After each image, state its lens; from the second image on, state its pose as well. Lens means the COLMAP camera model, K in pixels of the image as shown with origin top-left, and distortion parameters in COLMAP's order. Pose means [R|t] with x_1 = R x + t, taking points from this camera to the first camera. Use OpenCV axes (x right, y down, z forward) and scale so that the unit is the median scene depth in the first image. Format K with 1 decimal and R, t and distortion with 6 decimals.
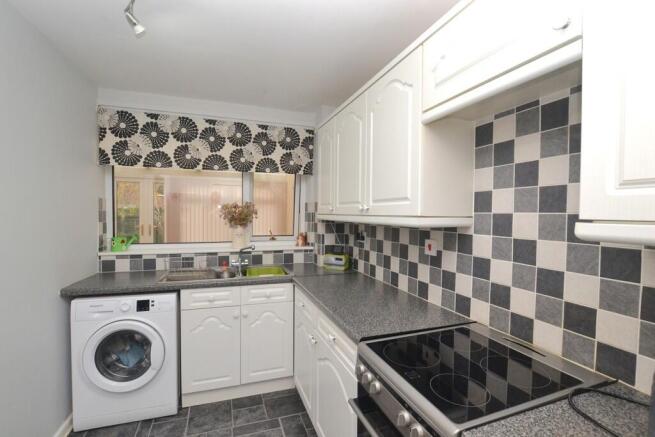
lens RADIAL K [[296.5, 0, 323.3], [0, 296.5, 218.8], [0, 0, 1]] dist [-0.028220, 0.002974]
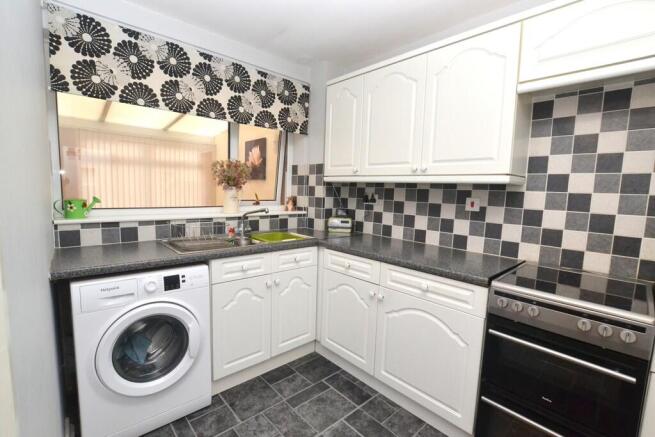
lens RADIAL K [[296.5, 0, 324.7], [0, 296.5, 218.4], [0, 0, 1]] dist [-0.028220, 0.002974]
pose [[0.921125, -0.019978, 0.388754, -0.477875], [-0.014423, 0.996245, 0.085371, 0.046465], [-0.389000, -0.084245, 0.917378, 0.121157]]
